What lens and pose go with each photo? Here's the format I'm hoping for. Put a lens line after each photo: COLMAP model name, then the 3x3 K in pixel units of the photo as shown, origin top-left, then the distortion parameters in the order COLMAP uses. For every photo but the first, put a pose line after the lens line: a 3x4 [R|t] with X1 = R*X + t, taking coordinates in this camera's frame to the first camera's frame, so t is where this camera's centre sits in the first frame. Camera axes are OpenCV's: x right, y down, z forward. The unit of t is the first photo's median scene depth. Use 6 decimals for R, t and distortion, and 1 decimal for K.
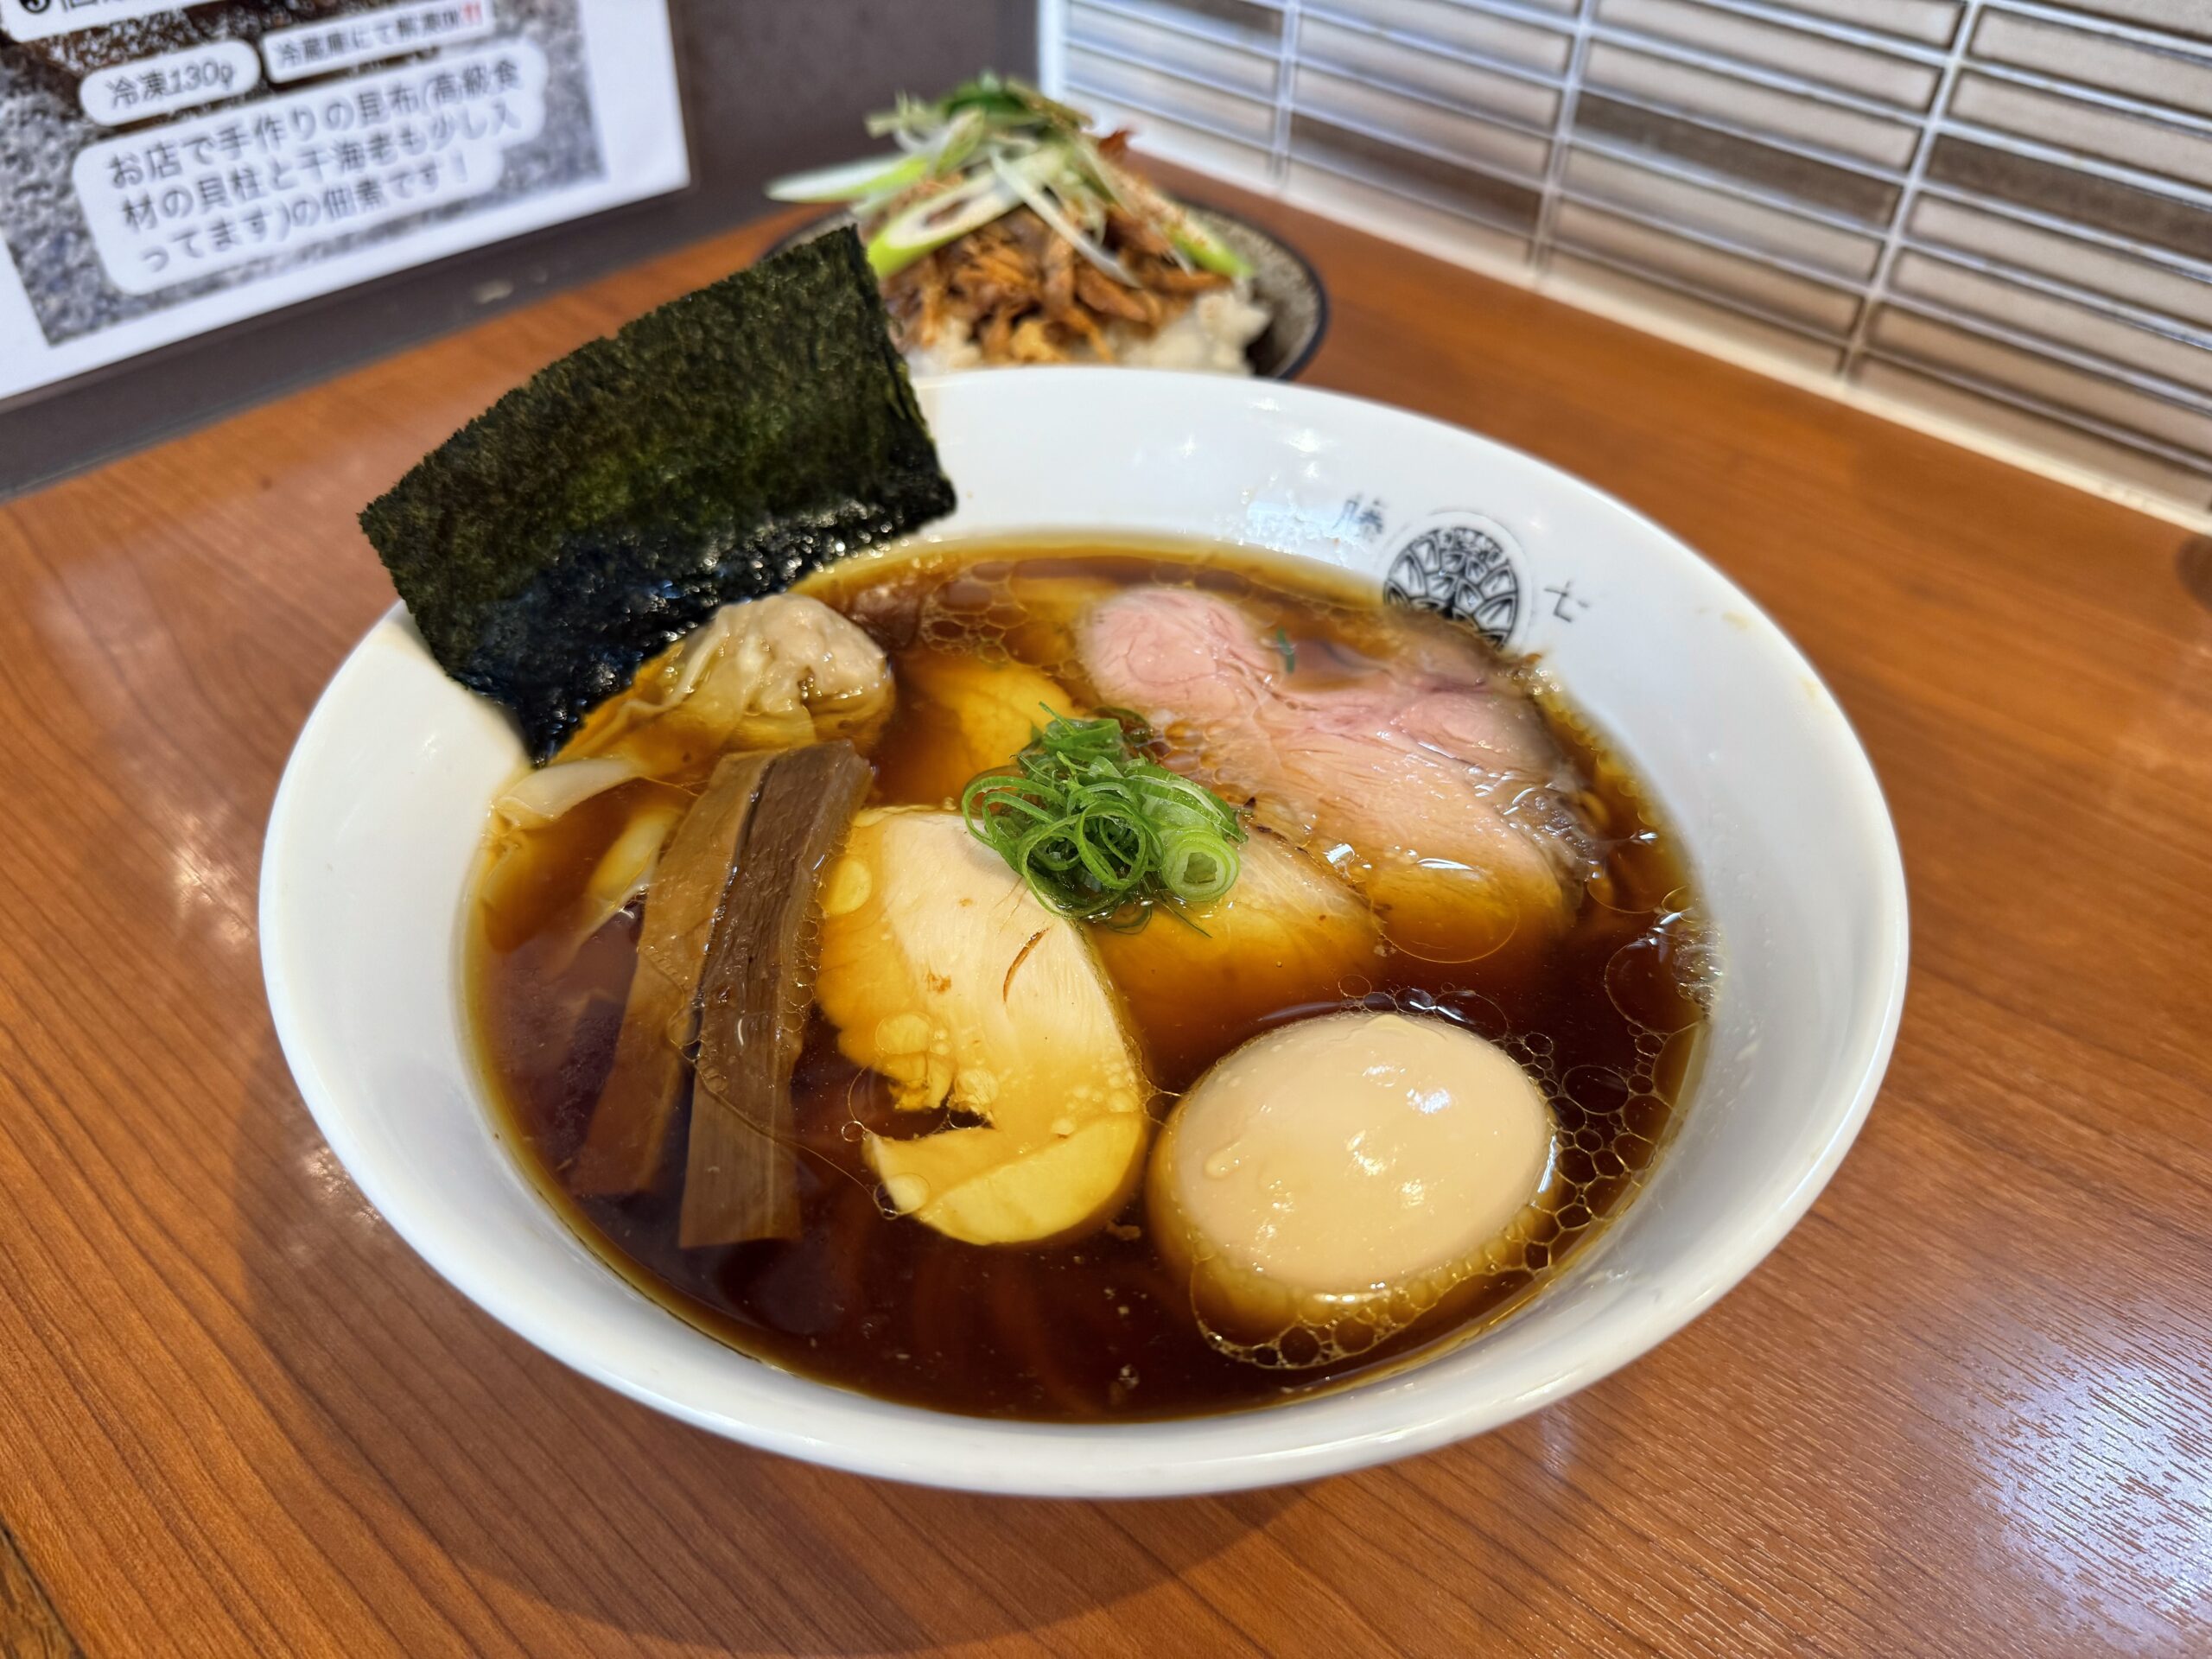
lens RADIAL K [[1685.0, 0, 1106.0], [0, 1685.0, 829.5], [0, 0, 1]] dist [-0.011183, -0.005252]
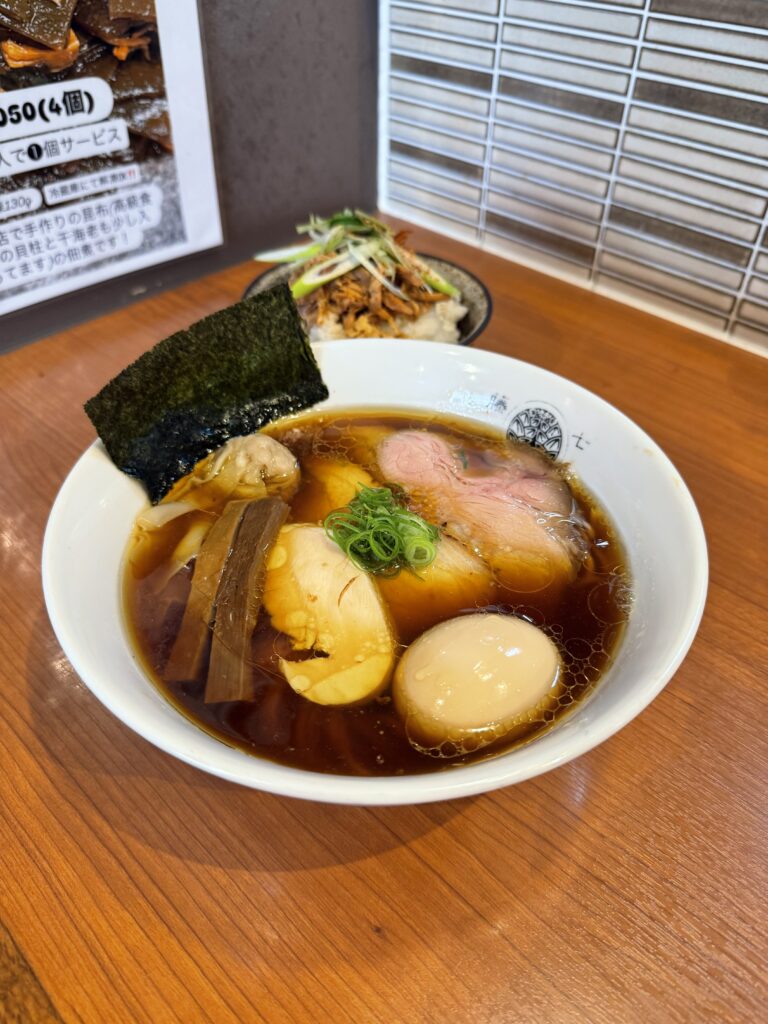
lens RADIAL K [[778.9, 0, 381.5], [0, 778.9, 506.9], [0, 0, 1]] dist [0.005747, -0.008860]
pose [[0.999015, 0.015806, -0.041465, 0.040229], [-0.016278, 0.999806, -0.011055, -0.026886], [0.041282, 0.011719, 0.999079, -0.117221]]
